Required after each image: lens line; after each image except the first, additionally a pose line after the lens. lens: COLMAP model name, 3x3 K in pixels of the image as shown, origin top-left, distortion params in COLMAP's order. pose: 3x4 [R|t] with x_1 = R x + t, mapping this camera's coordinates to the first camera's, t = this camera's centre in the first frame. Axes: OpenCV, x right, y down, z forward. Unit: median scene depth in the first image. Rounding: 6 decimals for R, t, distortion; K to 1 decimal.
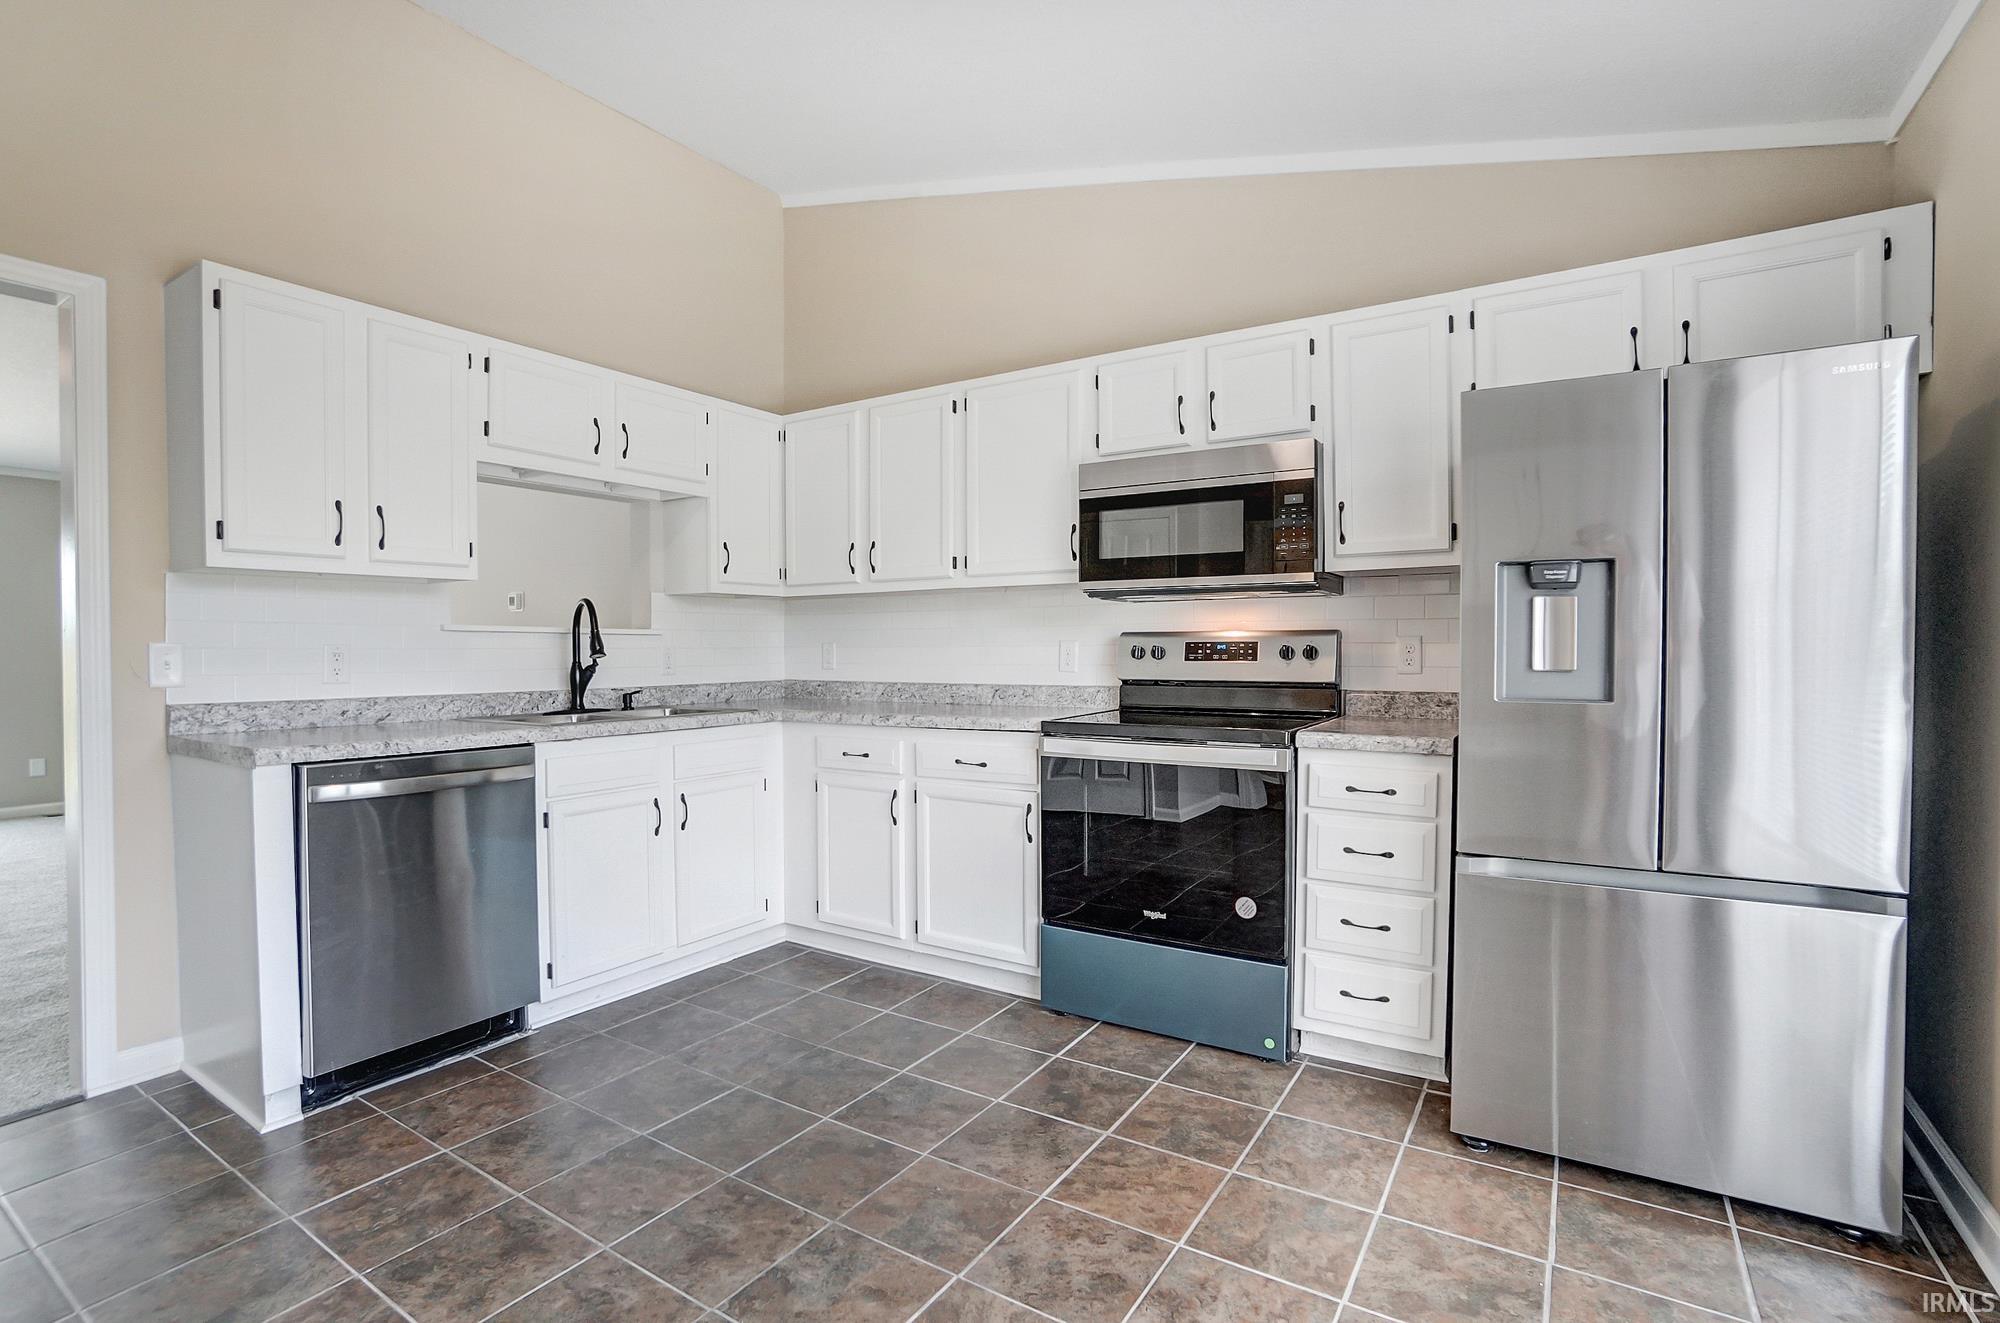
lens RADIAL K [[924.1, 0, 1005.4], [0, 924.1, 666.4], [0, 0, 1]] dist [-0.032600, 0.000934]
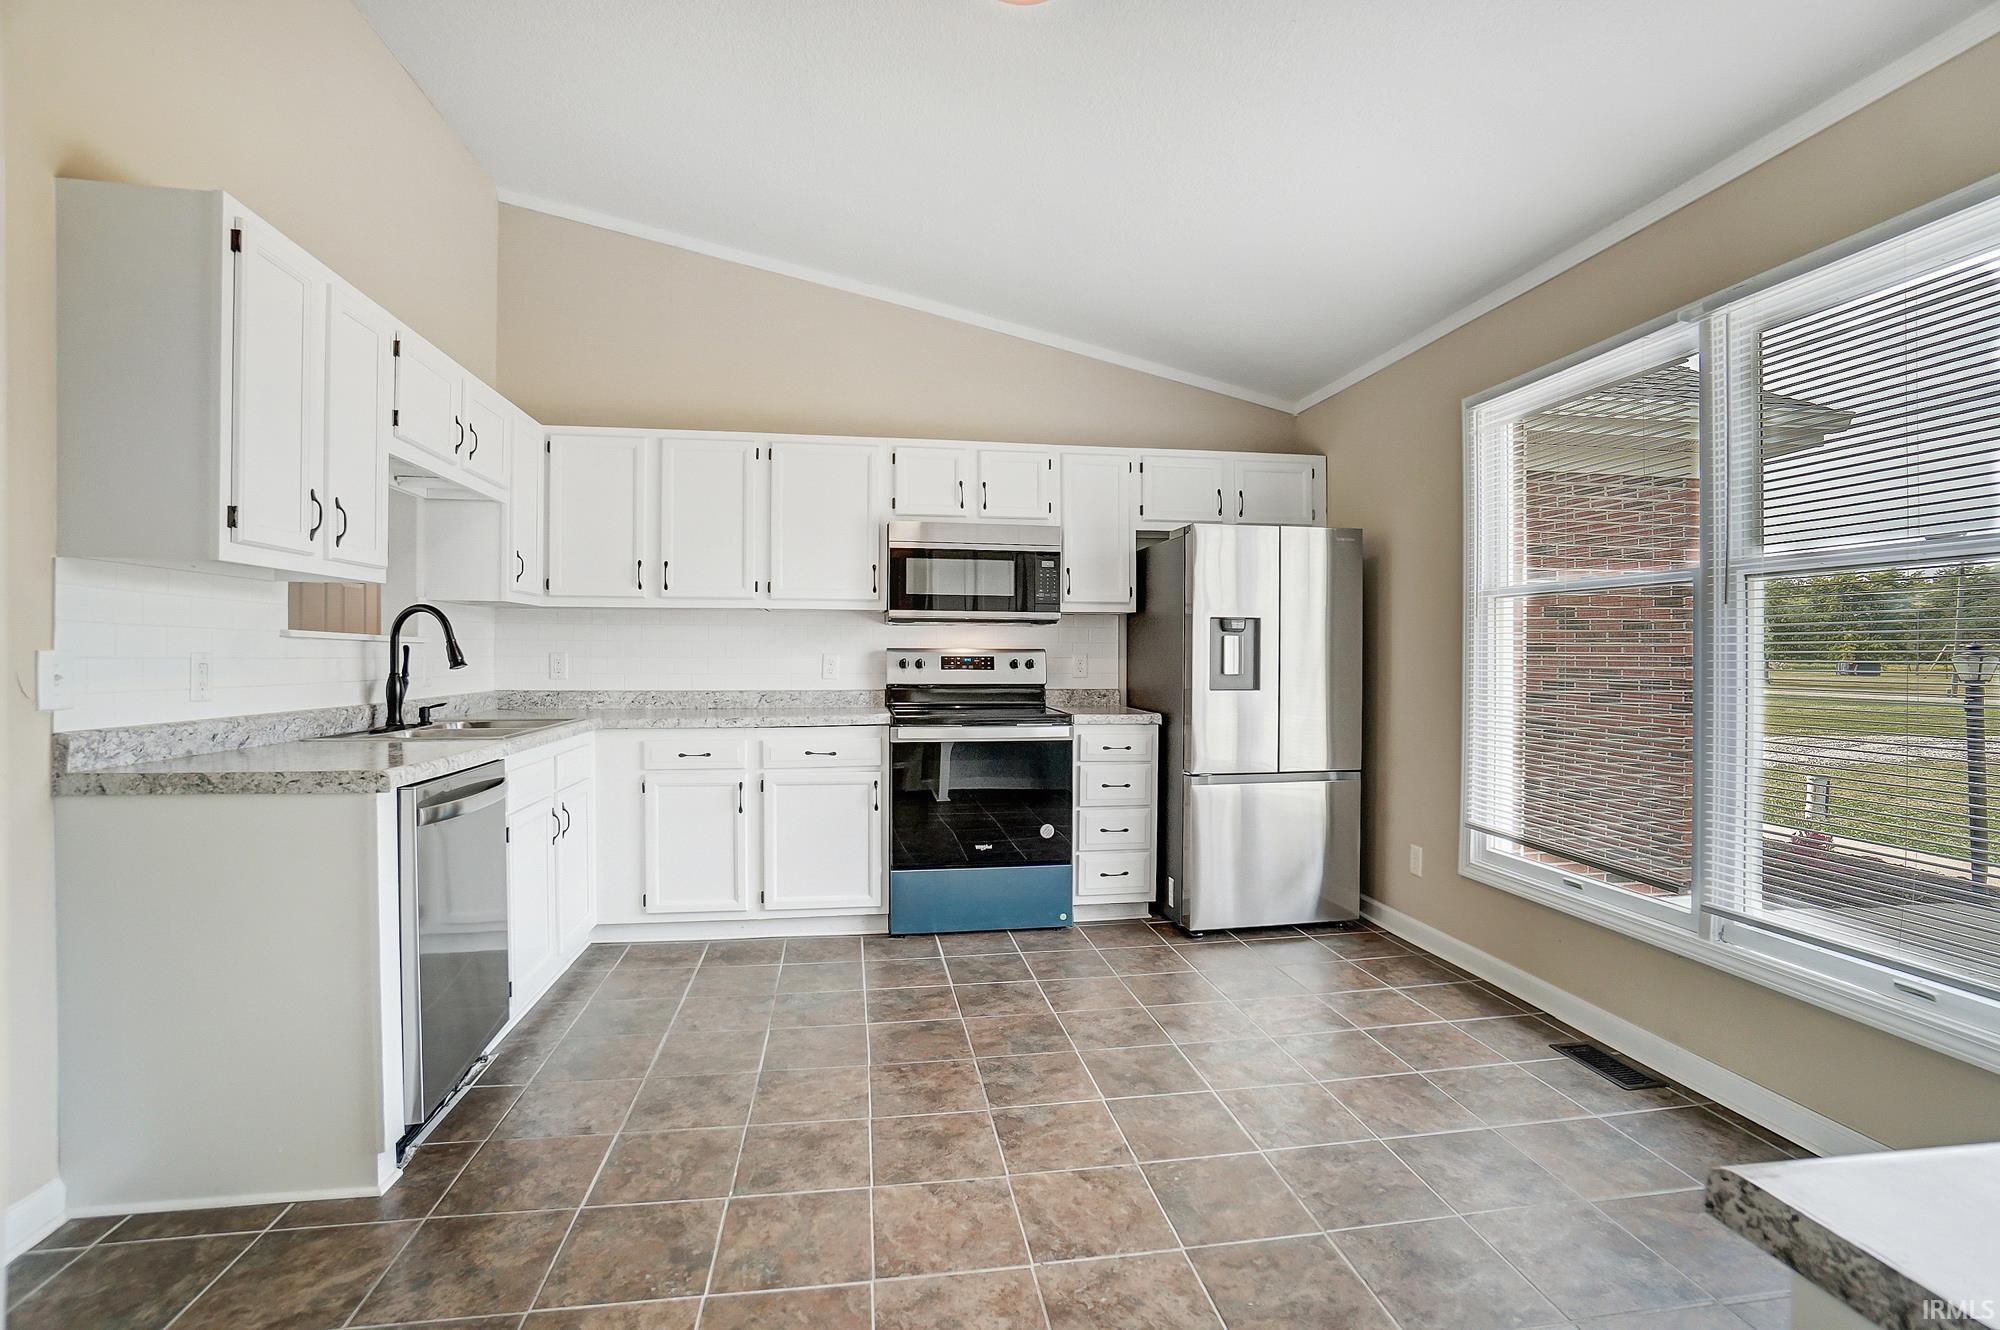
lens RADIAL K [[905.1, 0, 997.8], [0, 905.1, 659.4], [0, 0, 1]] dist [-0.021884, 0.000609]
pose [[0.748458, 0.004180, 0.663170, -0.711830], [0.006236, 0.999892, -0.013341, -0.003448], [-0.663153, 0.014121, 0.748350, -0.067072]]
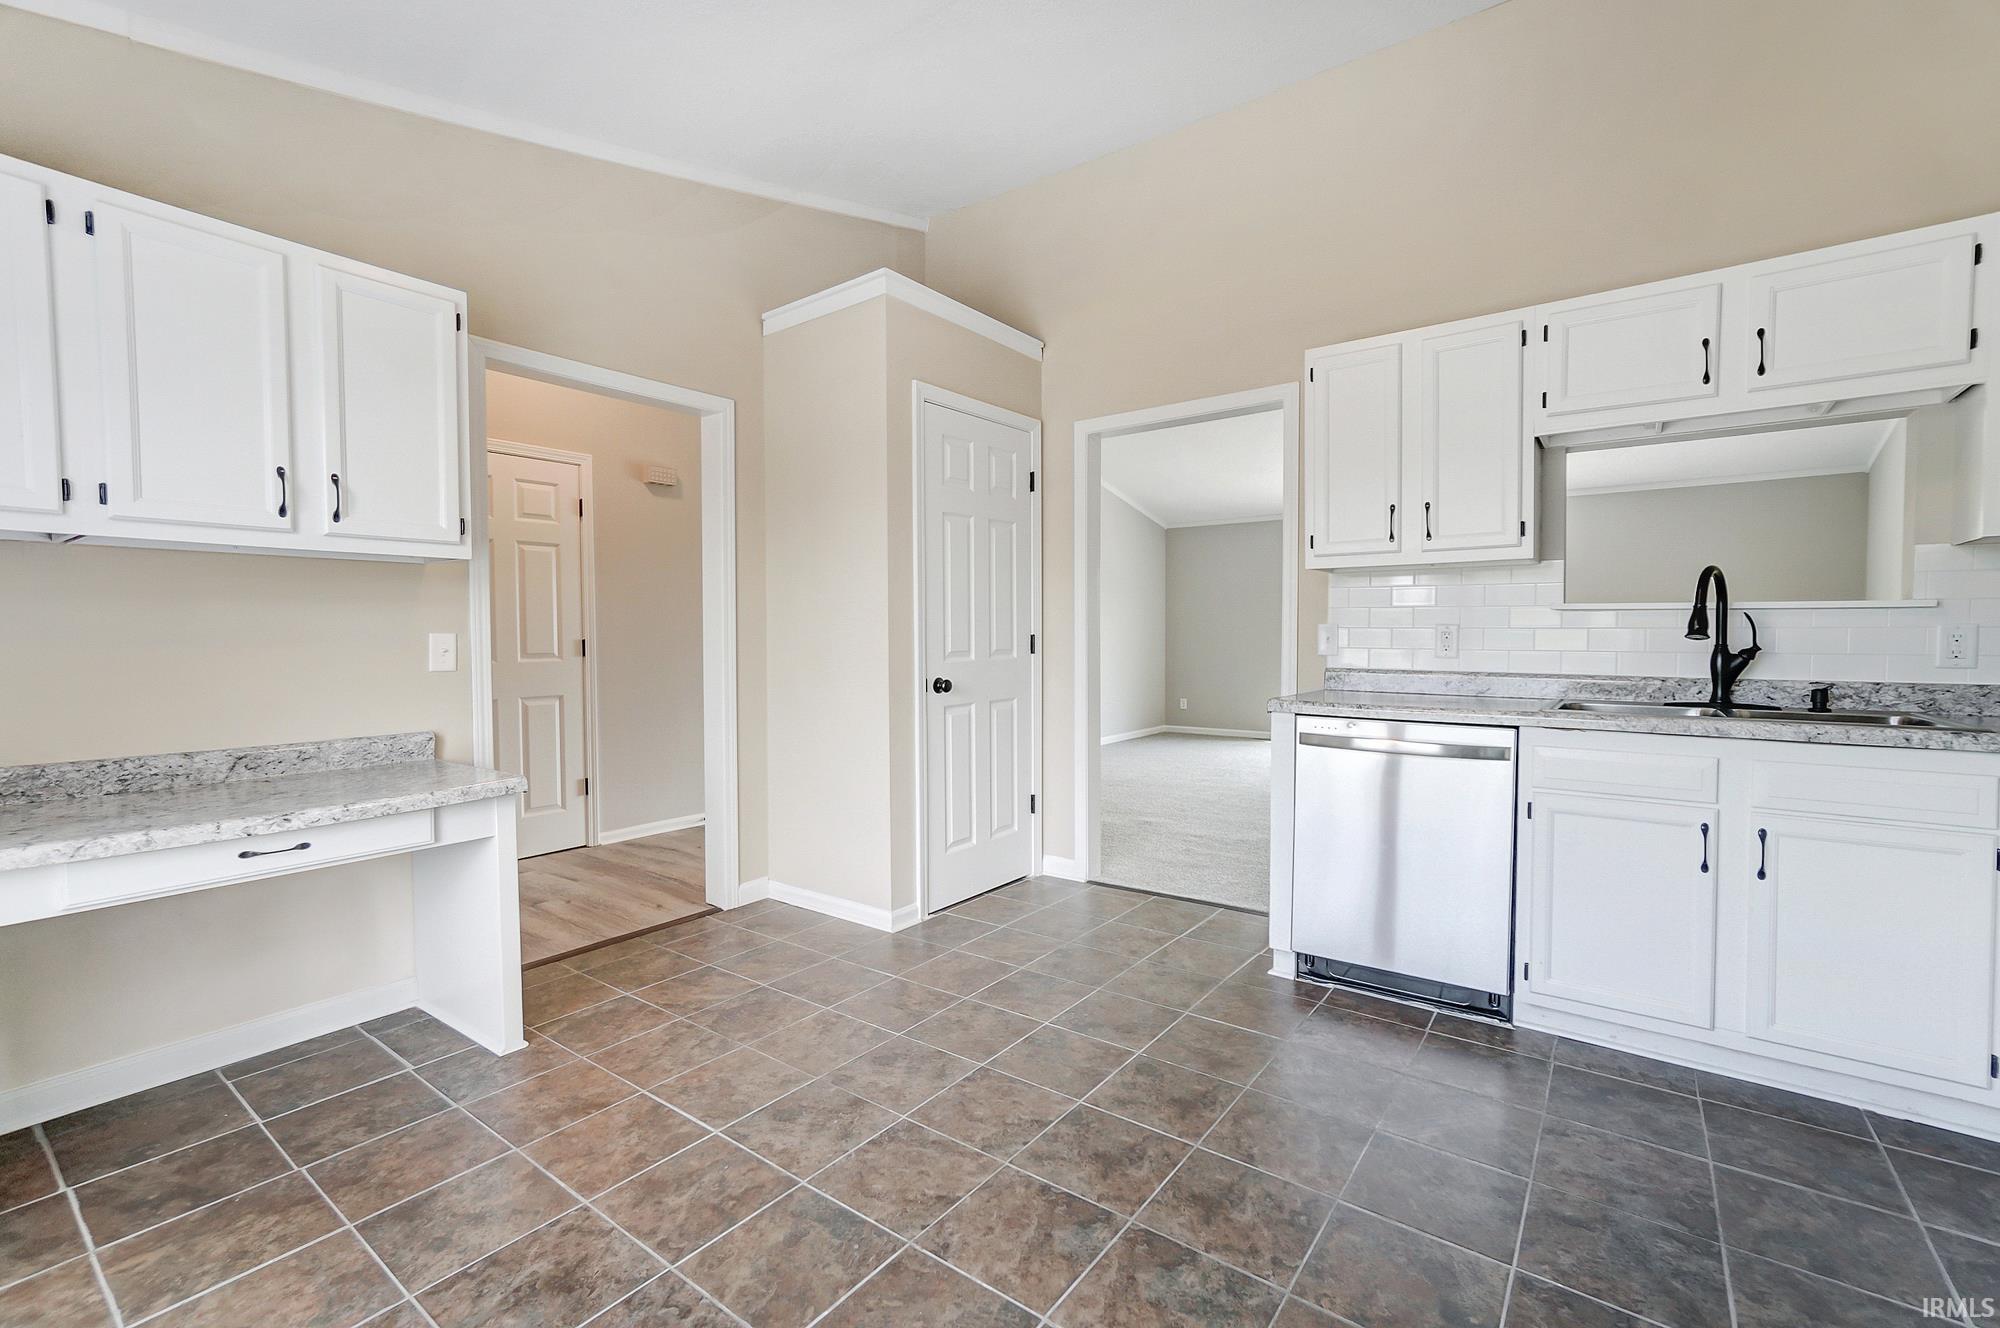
lens RADIAL K [[871.7, 0, 1000.0], [0, 871.7, 664.0], [0, 0, 1]] dist [-0.002227, -0.000003]
pose [[-0.074058, 0.036424, -0.996589, 0.399121], [-0.021430, 0.999044, 0.038106, -0.003805], [0.997024, 0.024179, -0.073206, 0.496336]]
